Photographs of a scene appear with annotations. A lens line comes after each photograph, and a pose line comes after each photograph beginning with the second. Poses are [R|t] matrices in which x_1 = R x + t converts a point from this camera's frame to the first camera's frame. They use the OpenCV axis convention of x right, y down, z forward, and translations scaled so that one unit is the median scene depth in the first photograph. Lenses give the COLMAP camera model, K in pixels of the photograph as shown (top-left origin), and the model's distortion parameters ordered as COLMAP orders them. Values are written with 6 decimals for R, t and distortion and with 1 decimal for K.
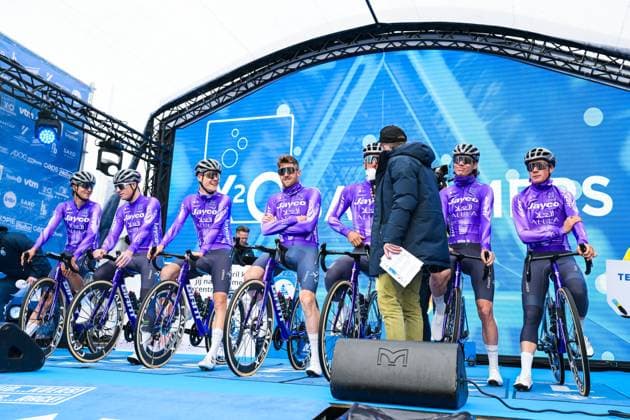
lens RADIAL K [[636.4, 0, 308.0], [0, 636.4, 207.1], [0, 0, 1]] dist [-0.000654, 0.003857]
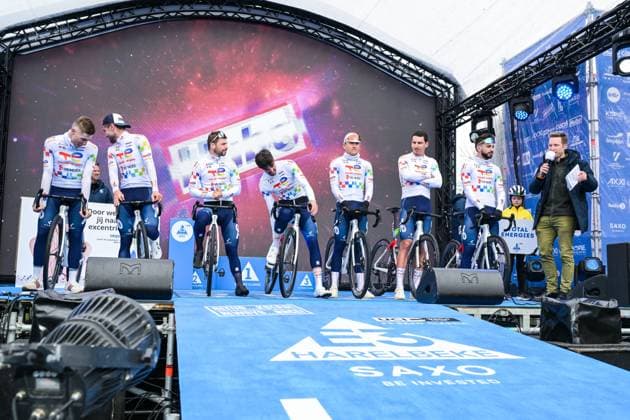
lens RADIAL K [[637.3, 0, 315.0], [0, 637.3, 210.0], [0, 0, 1]] dist [-0.004908, 0.015556]
pose [[0.826792, 0.034719, 0.561435, -0.429401], [-0.098350, 0.991642, 0.083510, -0.019558], [-0.553843, -0.124262, 0.823296, -0.046743]]
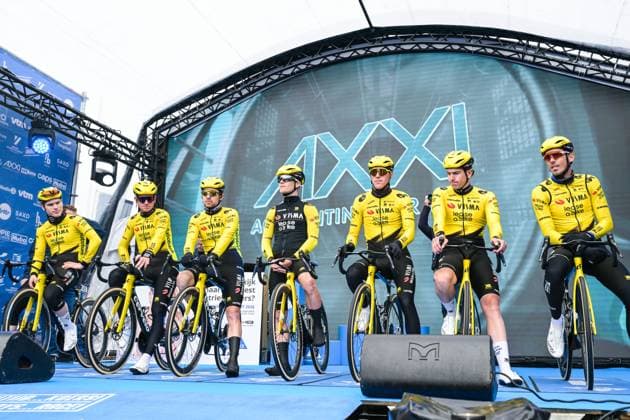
lens RADIAL K [[637.3, 0, 315.0], [0, 637.3, 210.0], [0, 0, 1]] dist [-0.004908, 0.015556]
pose [[0.999229, -0.023884, 0.031156, -0.018468], [0.024265, 0.999635, -0.011905, 0.008024], [-0.030860, 0.012652, 0.999444, 0.007129]]
